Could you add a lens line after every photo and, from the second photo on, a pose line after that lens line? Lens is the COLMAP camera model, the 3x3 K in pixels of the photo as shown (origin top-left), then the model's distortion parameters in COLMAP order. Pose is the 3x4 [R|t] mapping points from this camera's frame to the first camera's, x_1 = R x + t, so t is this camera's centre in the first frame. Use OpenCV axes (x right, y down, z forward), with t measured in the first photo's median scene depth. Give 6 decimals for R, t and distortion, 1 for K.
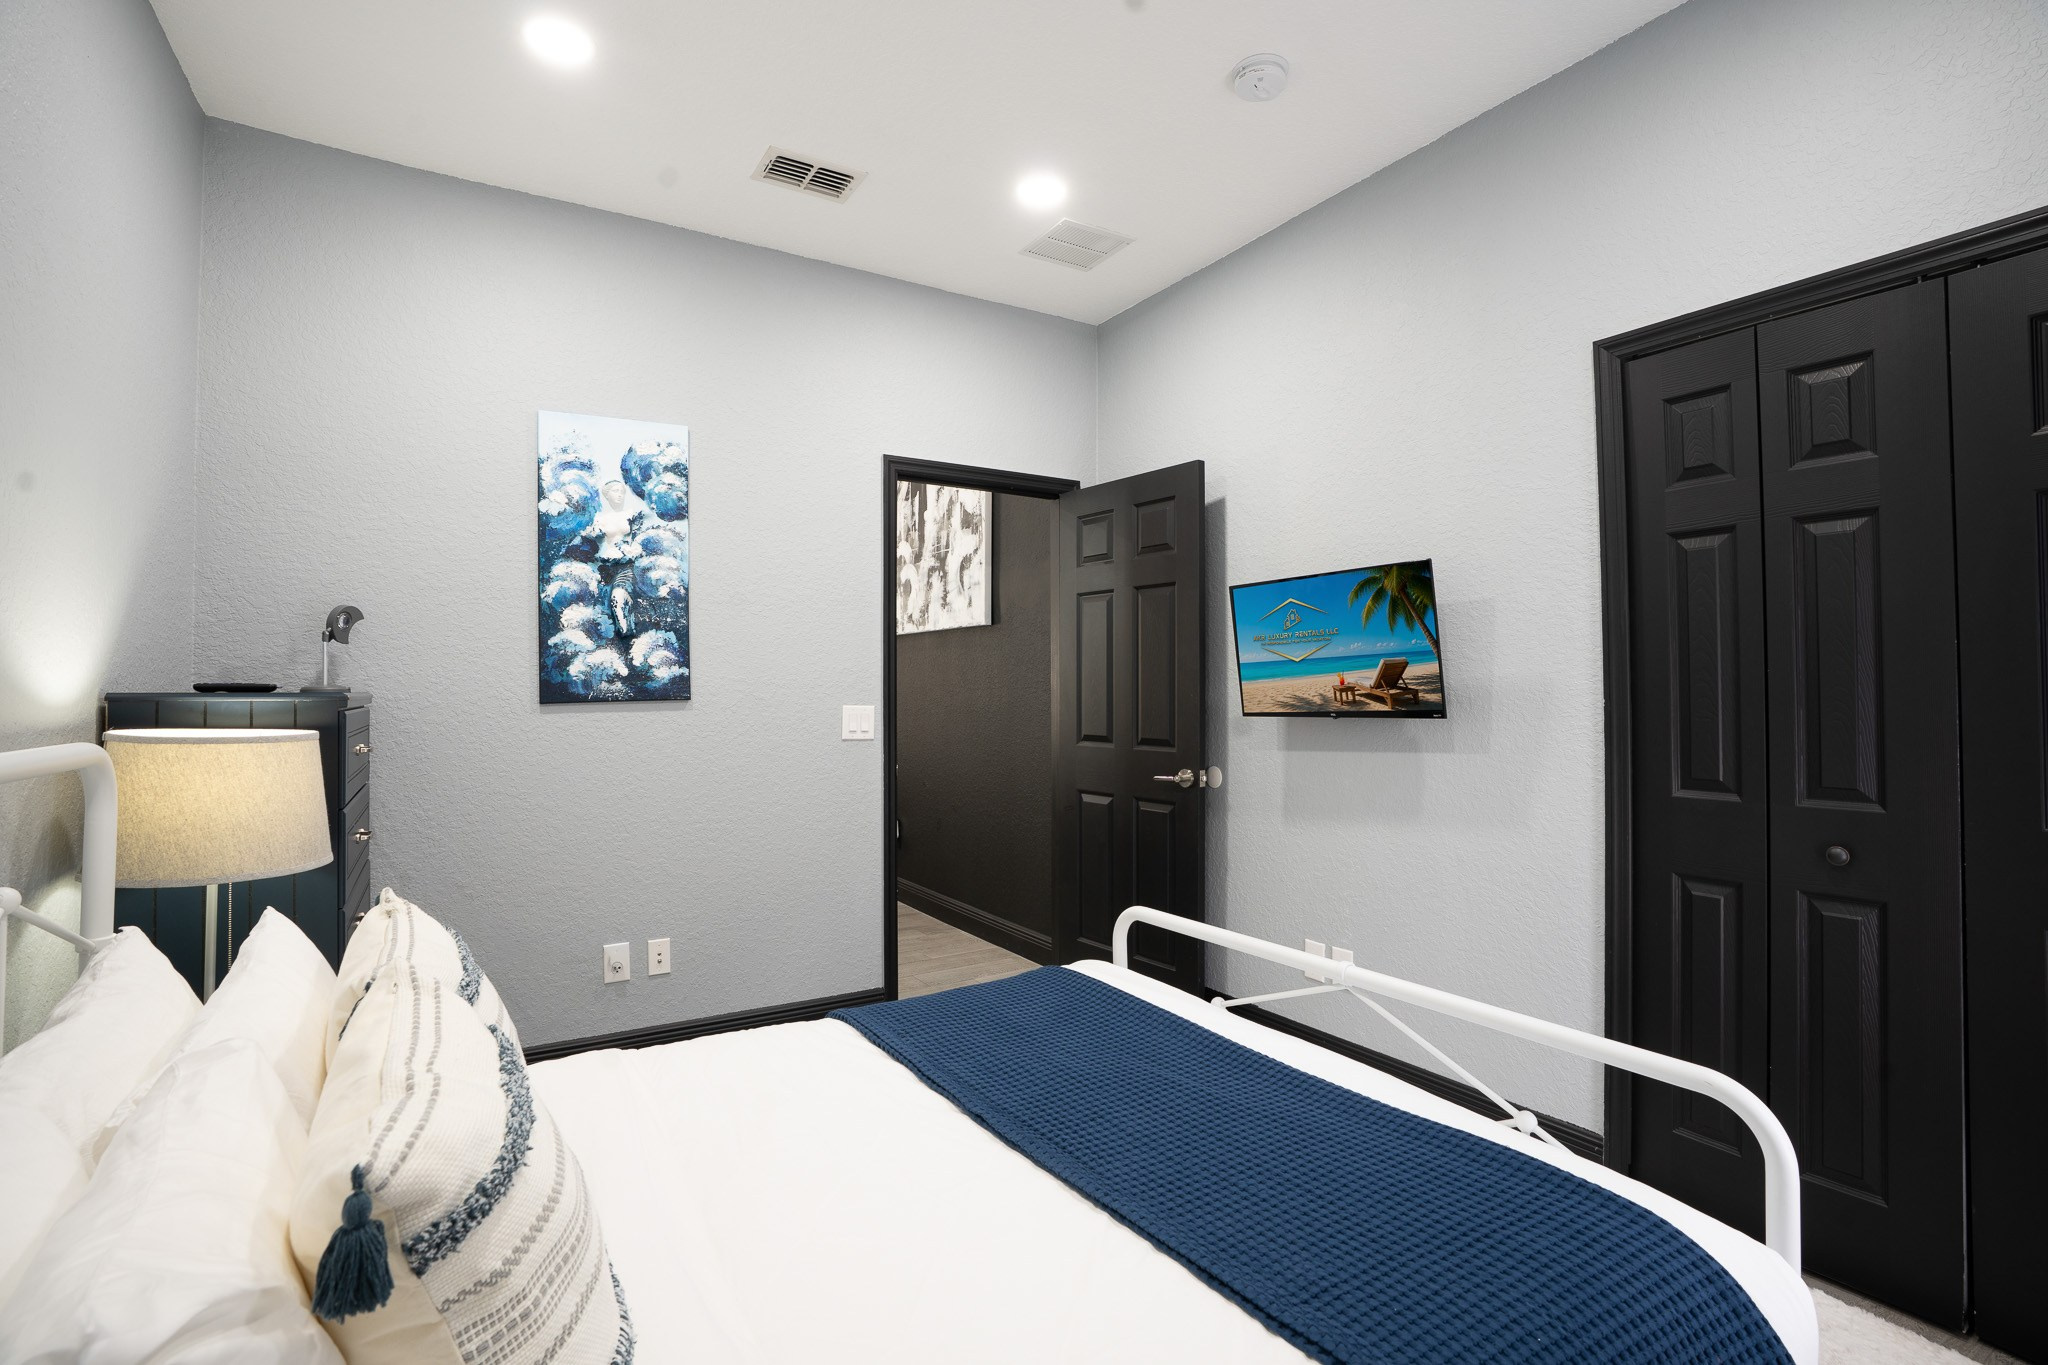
lens RADIAL K [[1002.7, 0, 1033.0], [0, 1002.7, 683.6], [0, 0, 1]] dist [-0.003996, -0.000213]
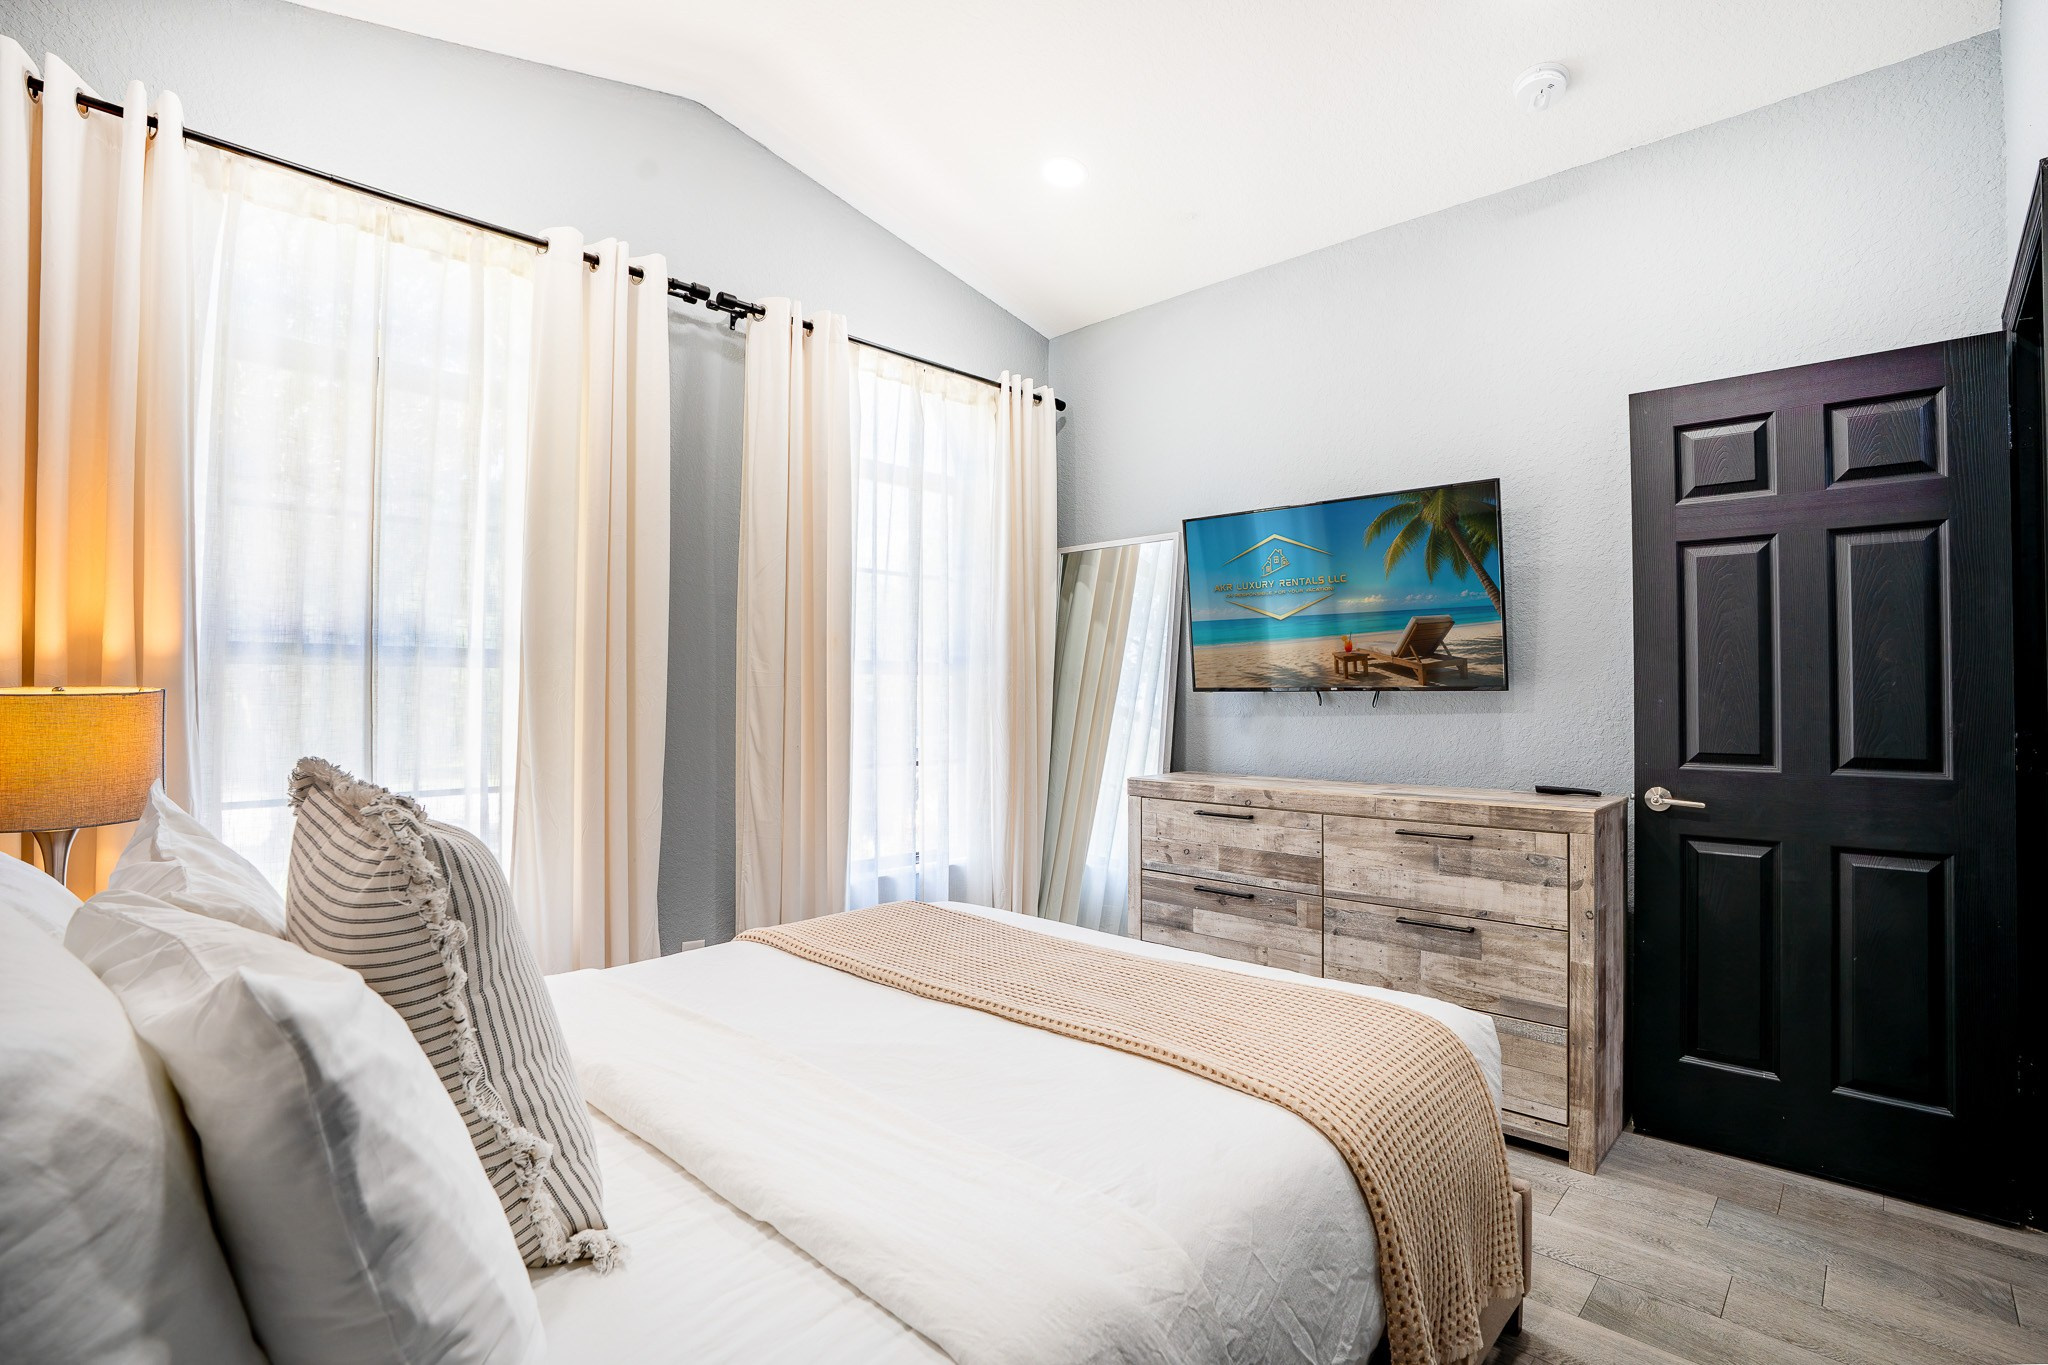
lens RADIAL K [[1002.7, 0, 1033.0], [0, 1002.7, 683.6], [0, 0, 1]] dist [-0.003996, -0.000213]
pose [[0.973370, 0.007281, 0.229123, -0.092042], [-0.013578, 0.999572, 0.025916, 0.009144], [-0.228837, -0.028337, 0.973052, 0.343070]]
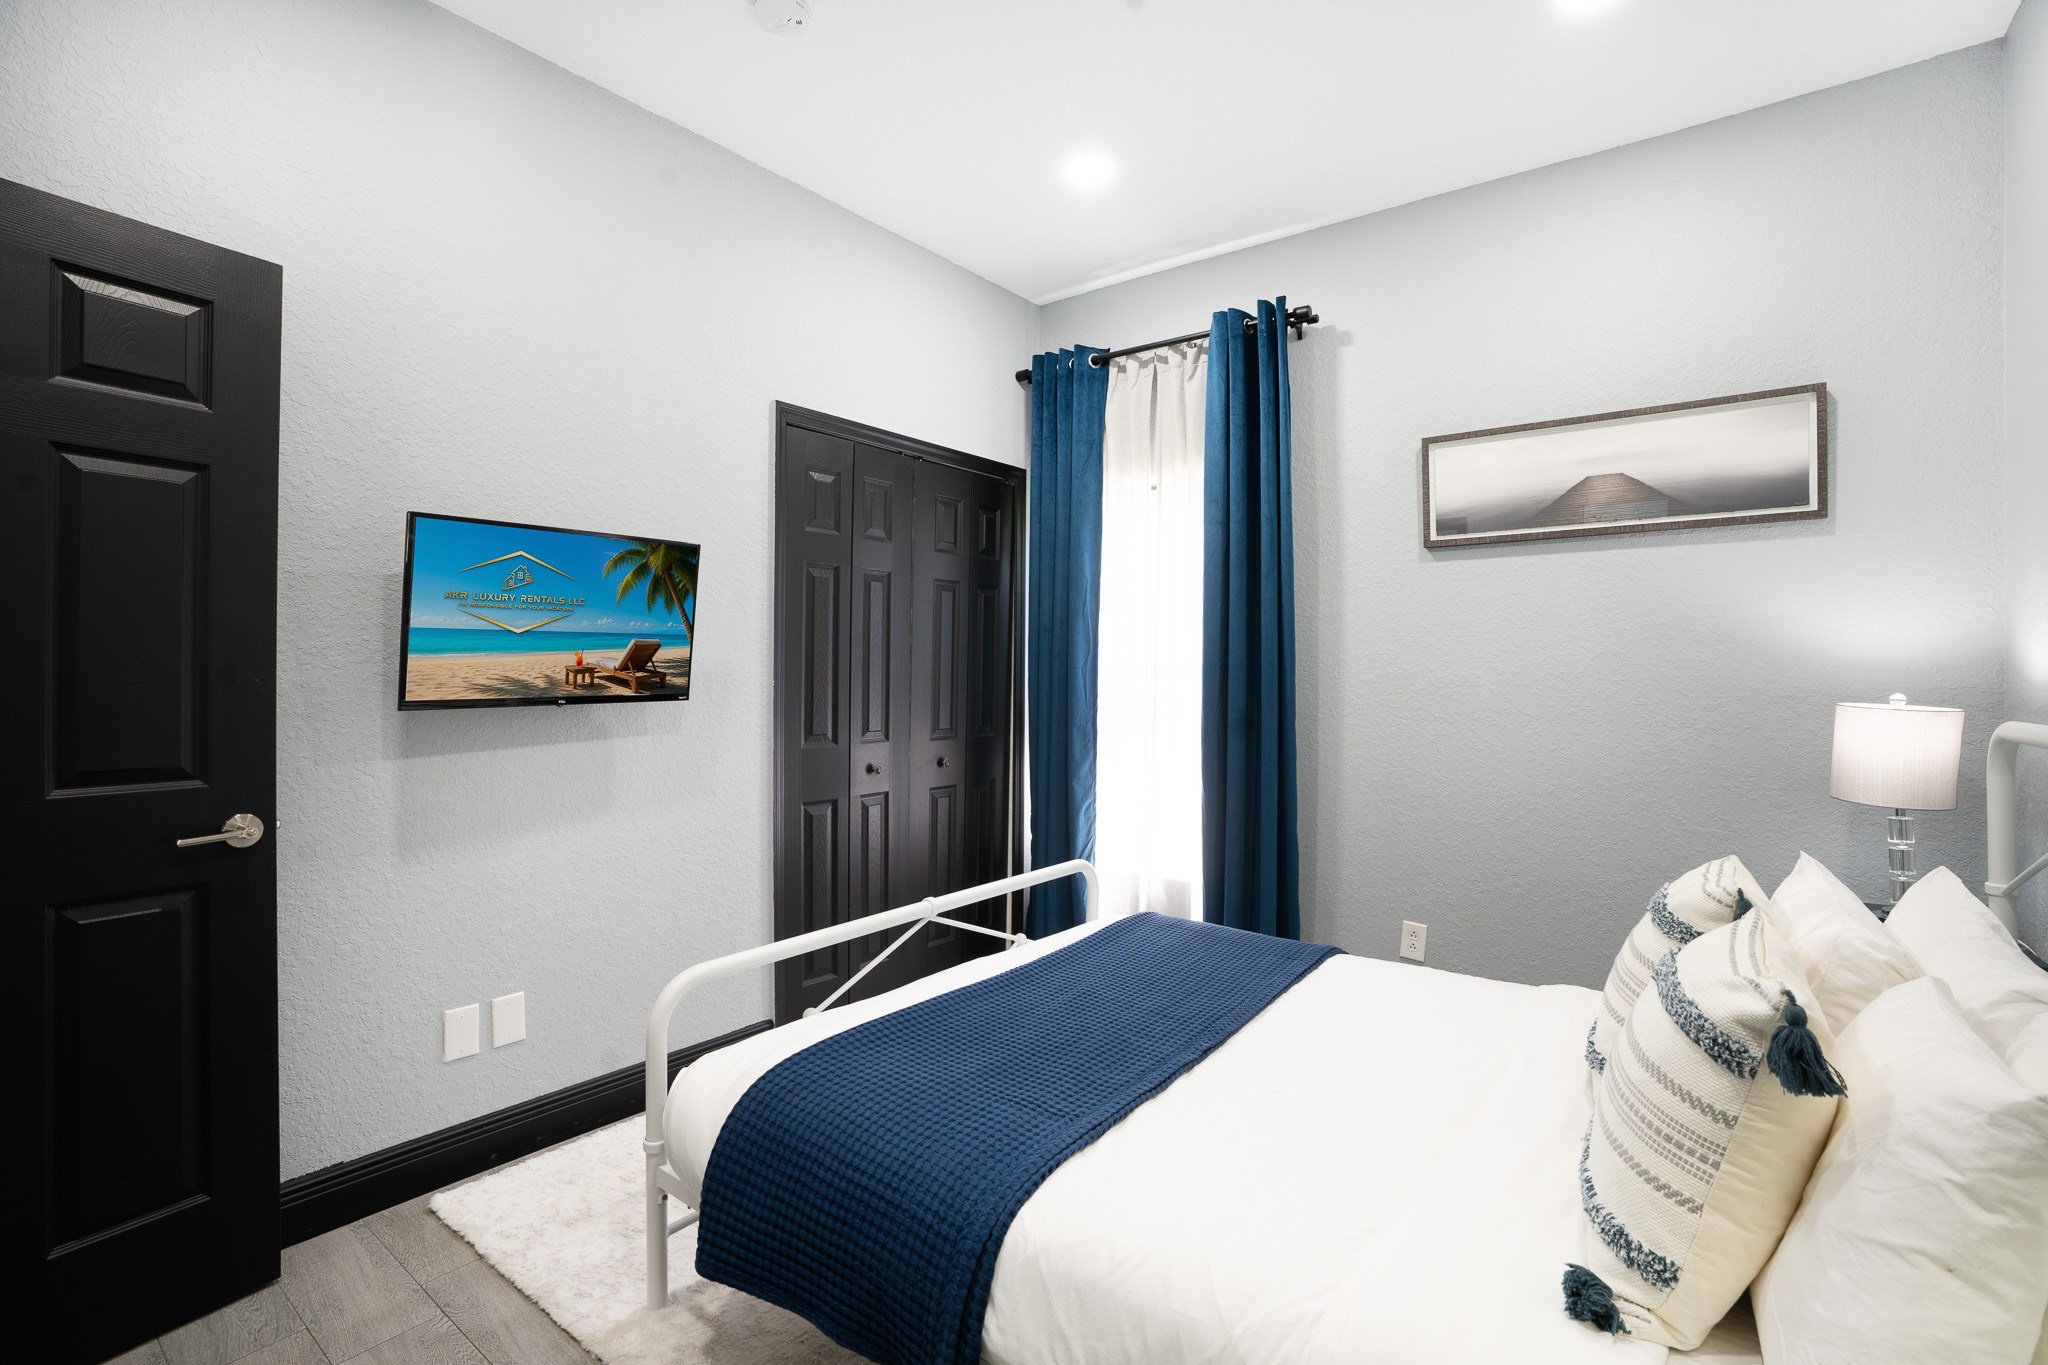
lens RADIAL K [[1002.7, 0, 1033.0], [0, 1002.7, 683.6], [0, 0, 1]] dist [-0.003996, -0.000213]
pose [[-0.326643, -0.004333, 0.945138, -0.645522], [-0.024292, 0.999698, -0.003813, 0.011073], [-0.944836, -0.024205, -0.326649, 0.947678]]
